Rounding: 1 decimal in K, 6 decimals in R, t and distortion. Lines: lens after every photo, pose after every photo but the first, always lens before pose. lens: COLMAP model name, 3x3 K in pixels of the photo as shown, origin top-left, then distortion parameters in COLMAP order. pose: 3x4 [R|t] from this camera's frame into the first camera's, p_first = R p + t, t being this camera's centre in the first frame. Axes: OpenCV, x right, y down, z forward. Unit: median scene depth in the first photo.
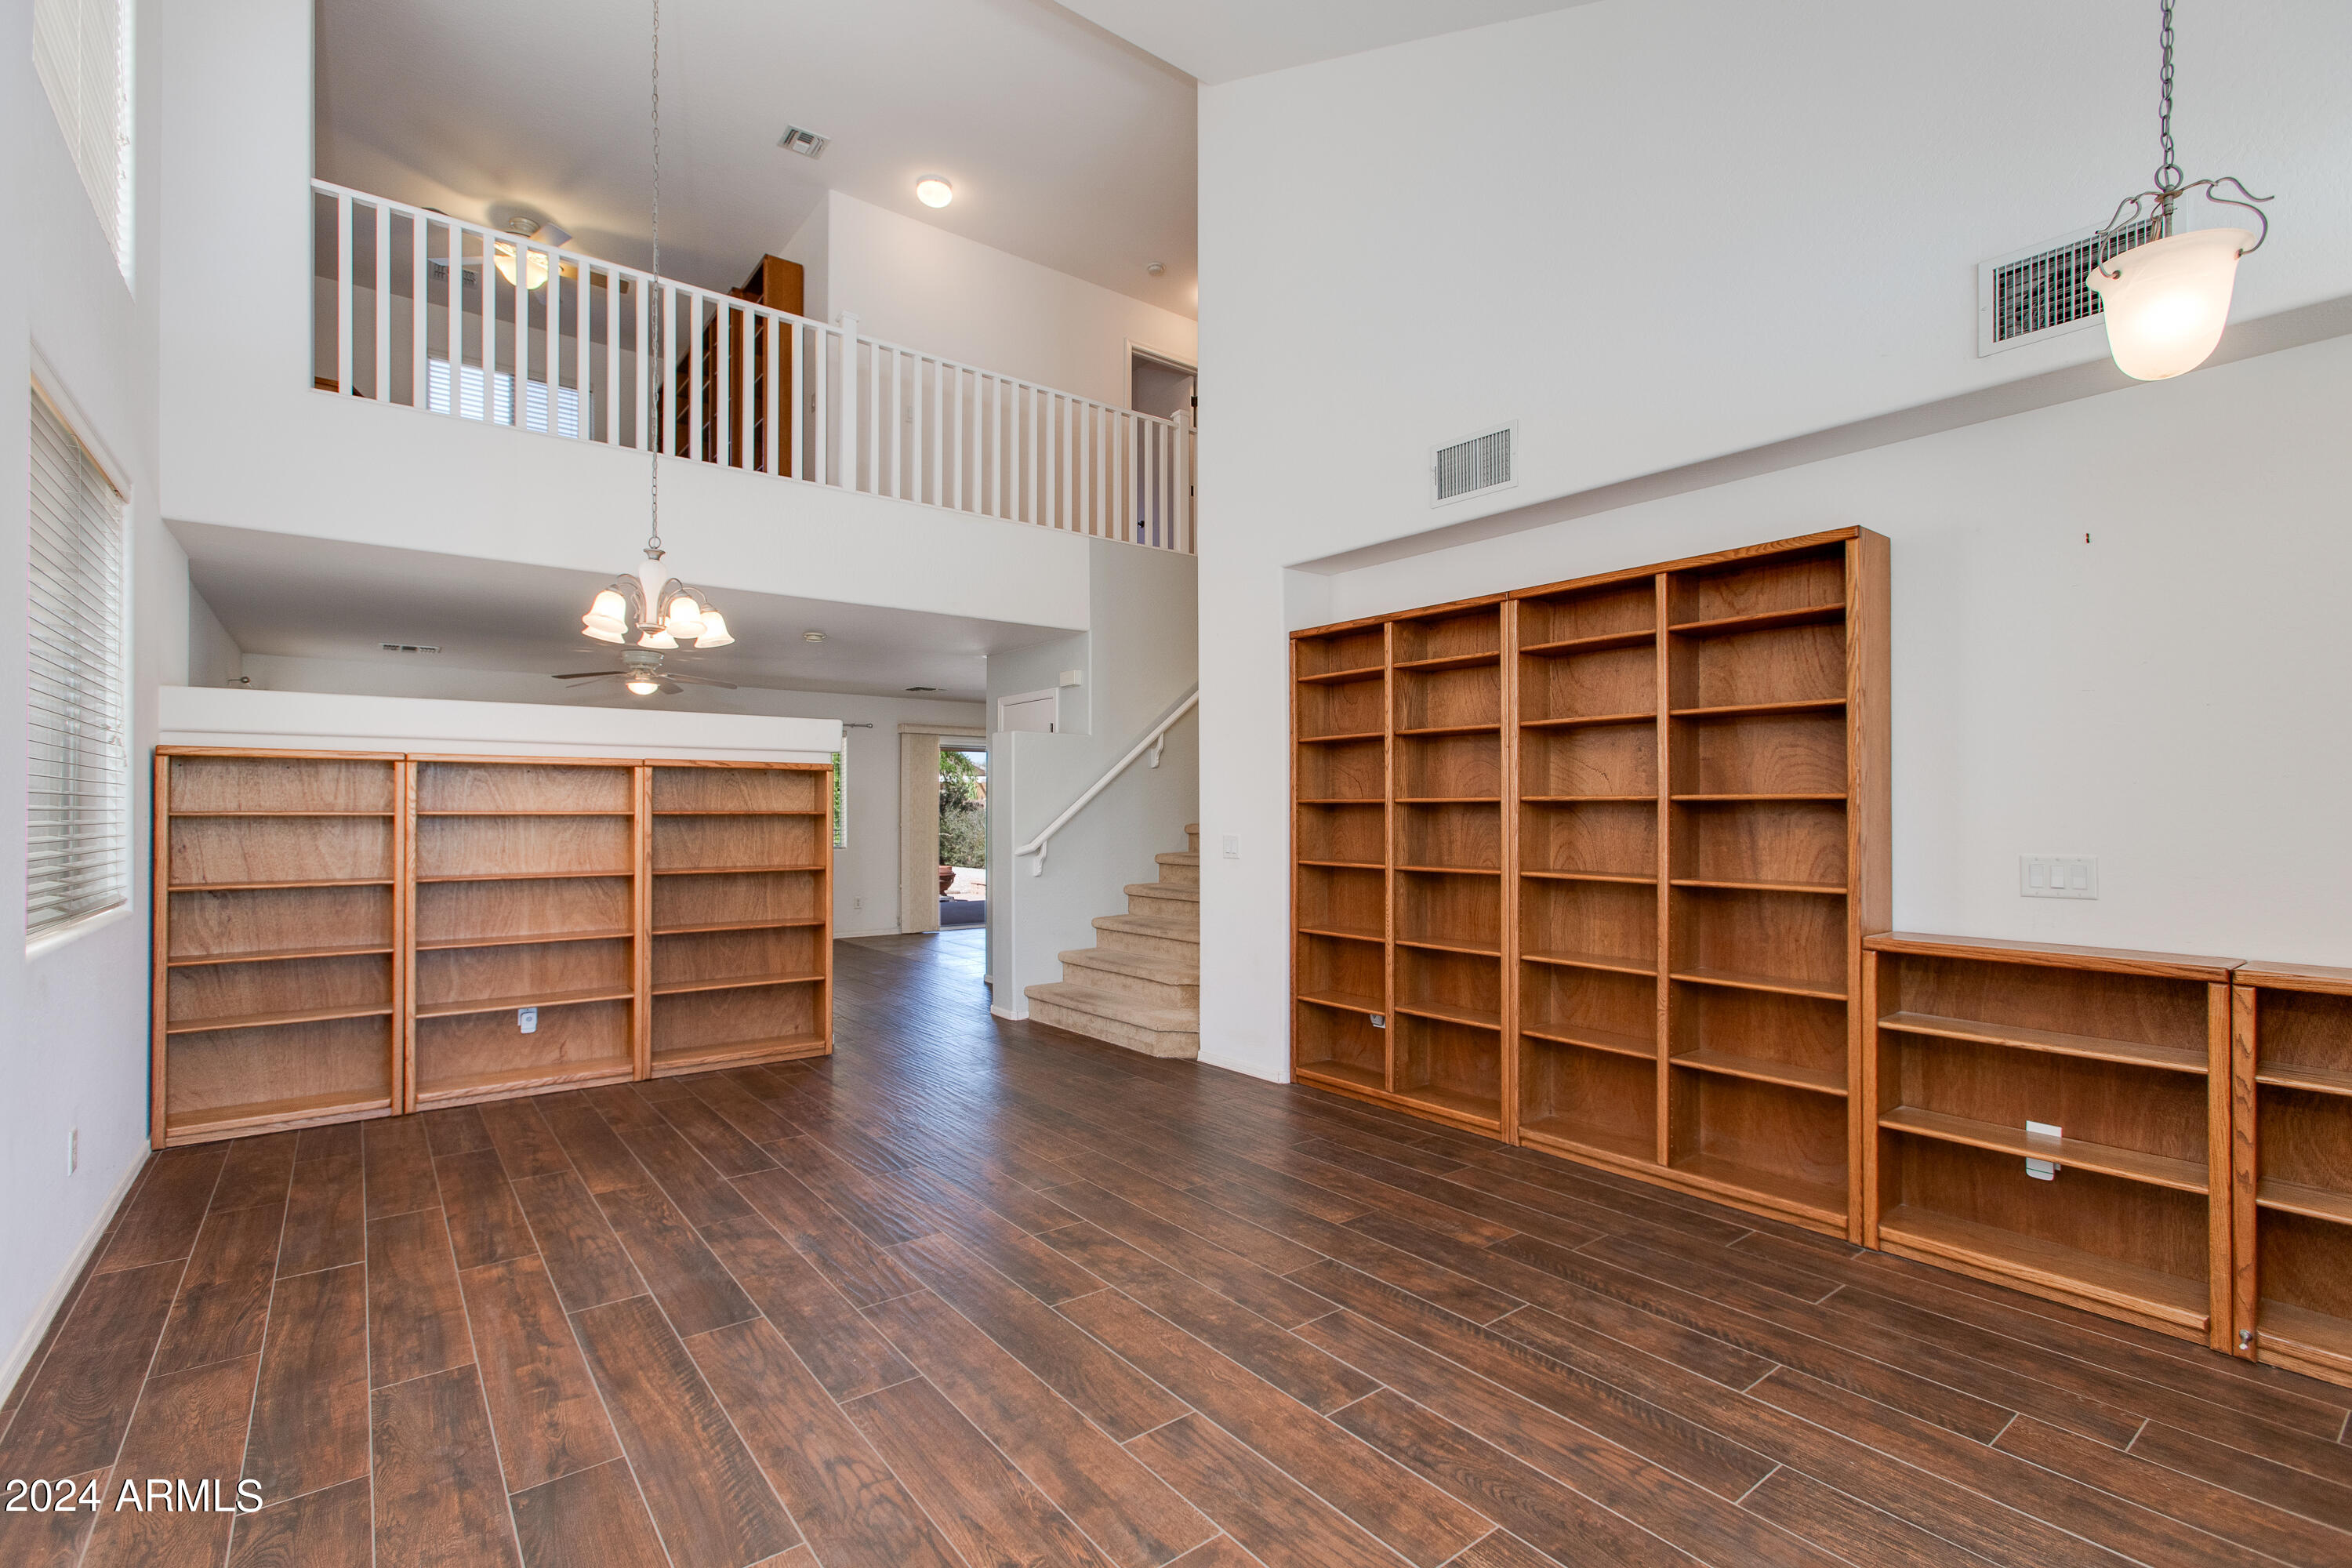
lens RADIAL K [[1072.7, 0, 1171.2], [0, 1072.7, 799.2], [0, 0, 1]] dist [-0.009844, -0.000032]
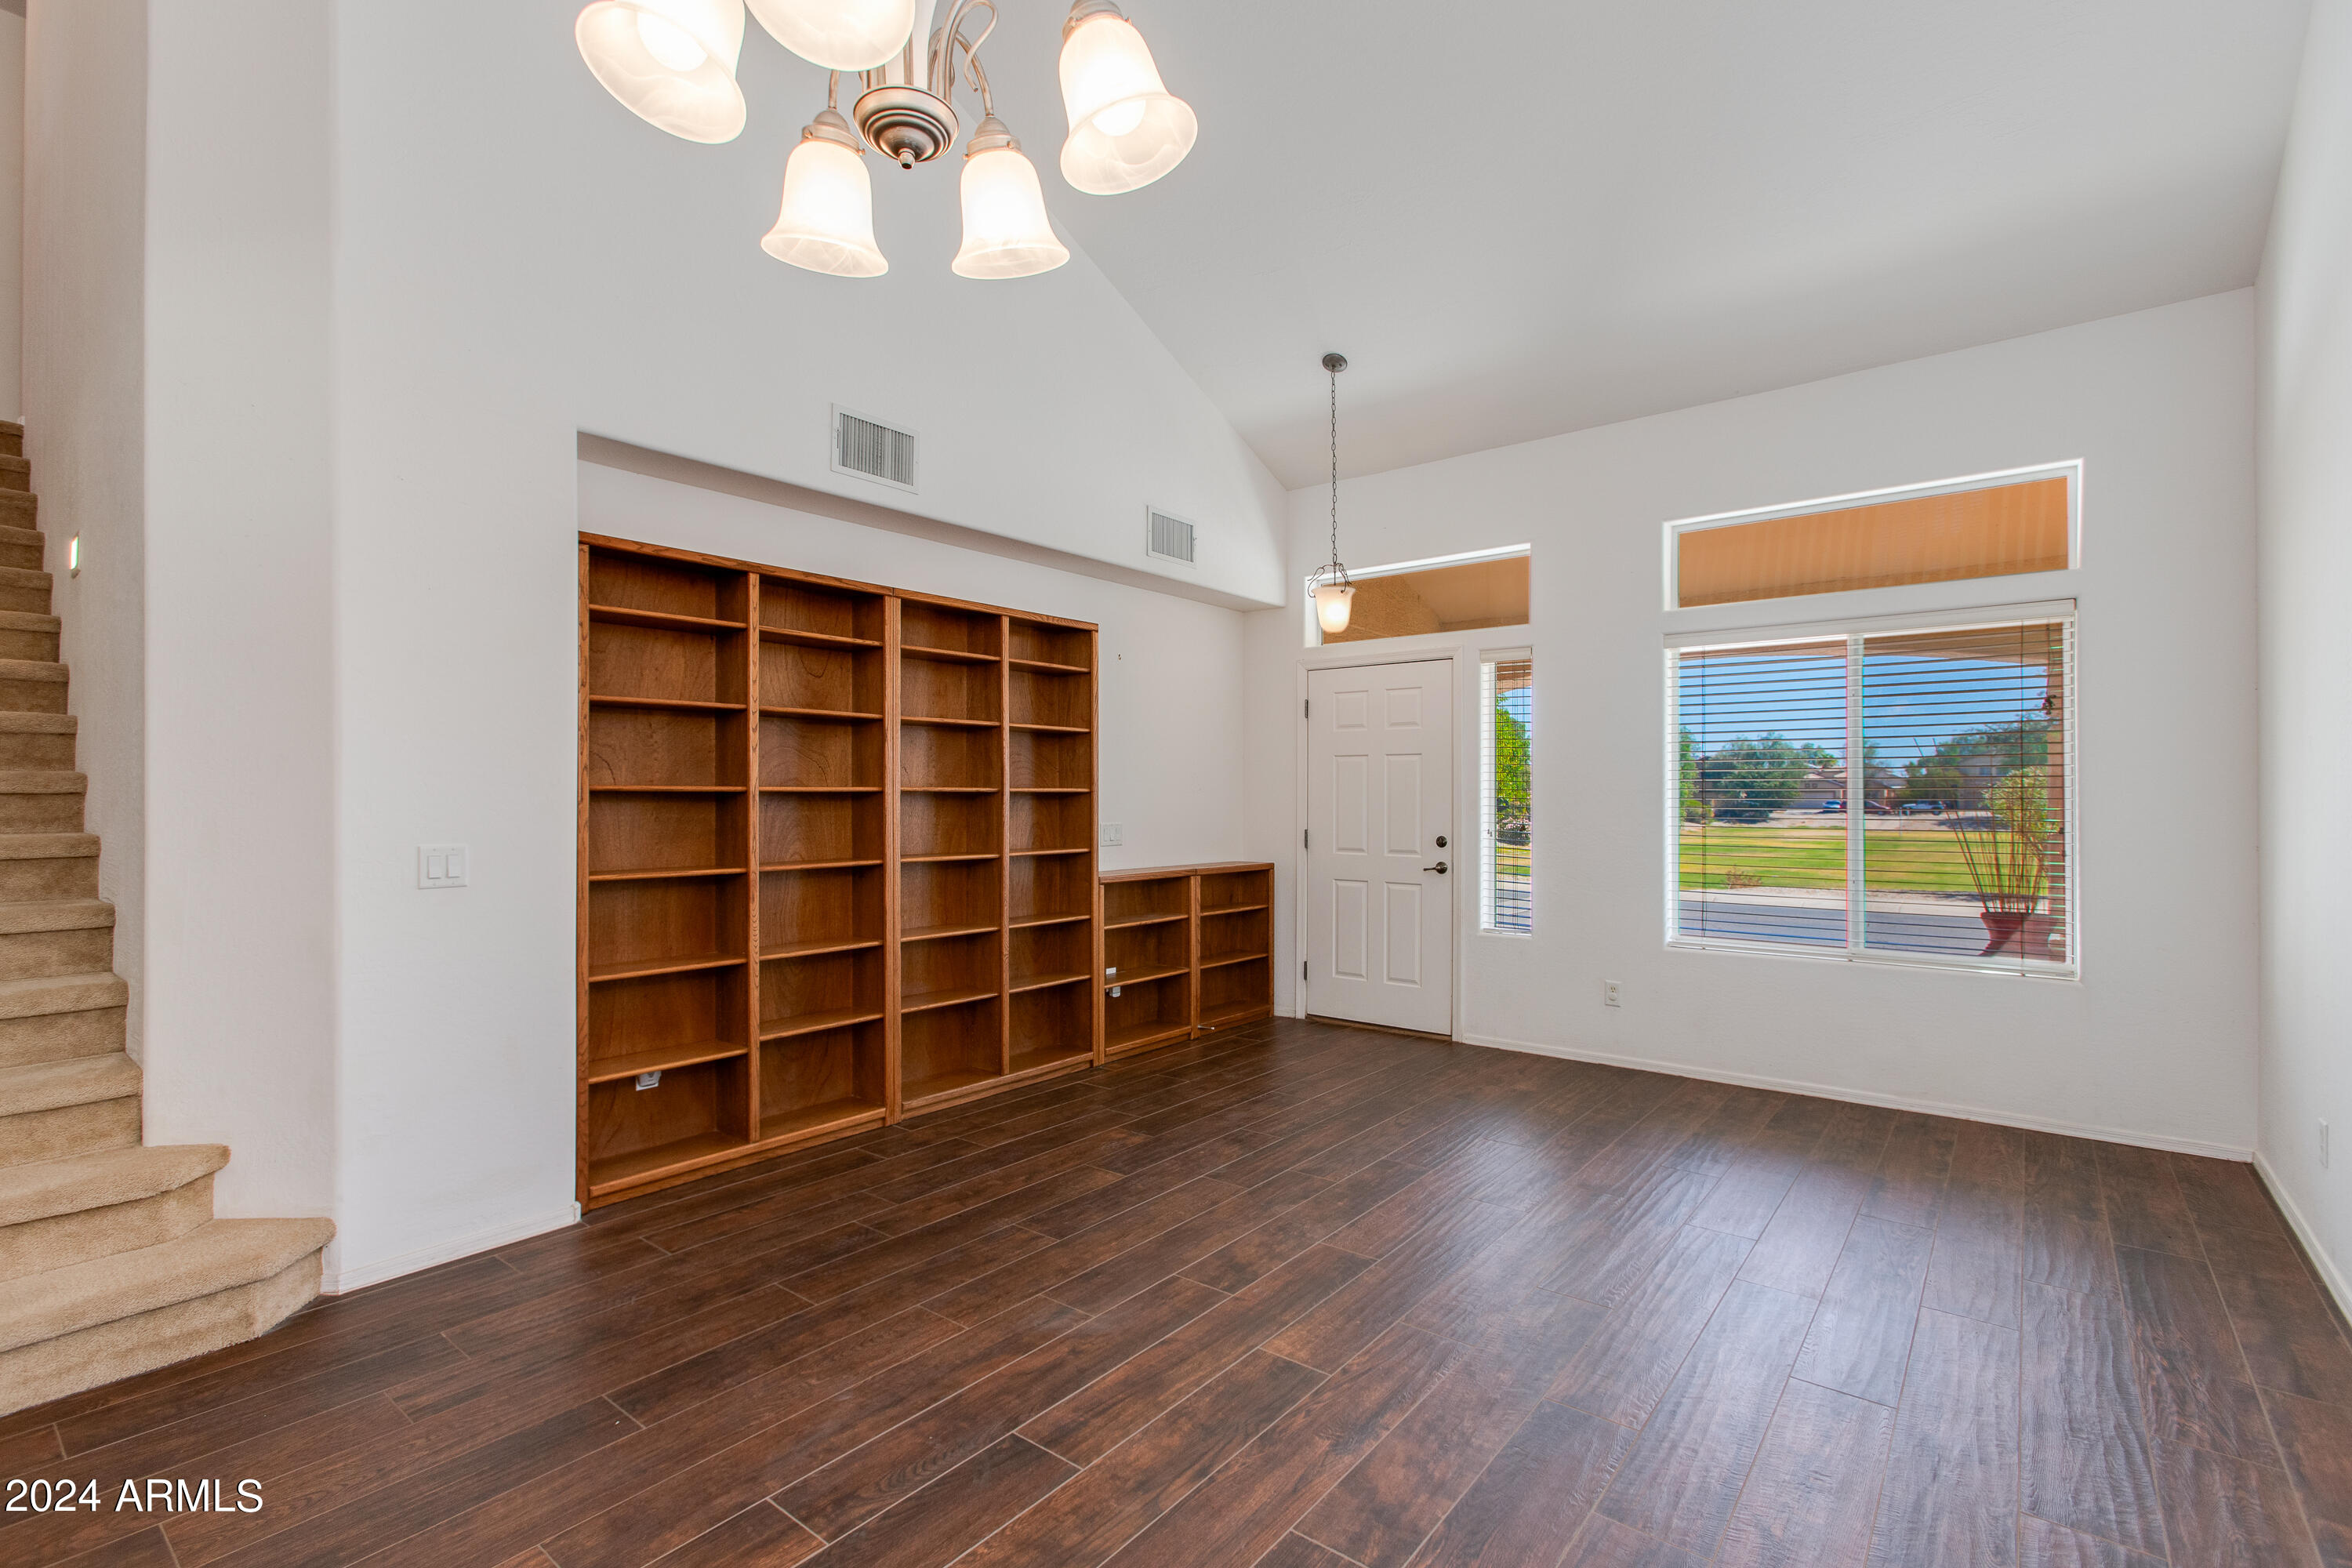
lens RADIAL K [[1072.7, 0, 1170.5], [0, 1072.7, 788.8], [0, 0, 1]] dist [-0.009844, -0.000032]
pose [[-0.233036, 0.008020, 0.972435, -0.910519], [-0.006733, 0.999929, -0.009860, 0.008742], [-0.972445, -0.008845, -0.232965, 1.189740]]
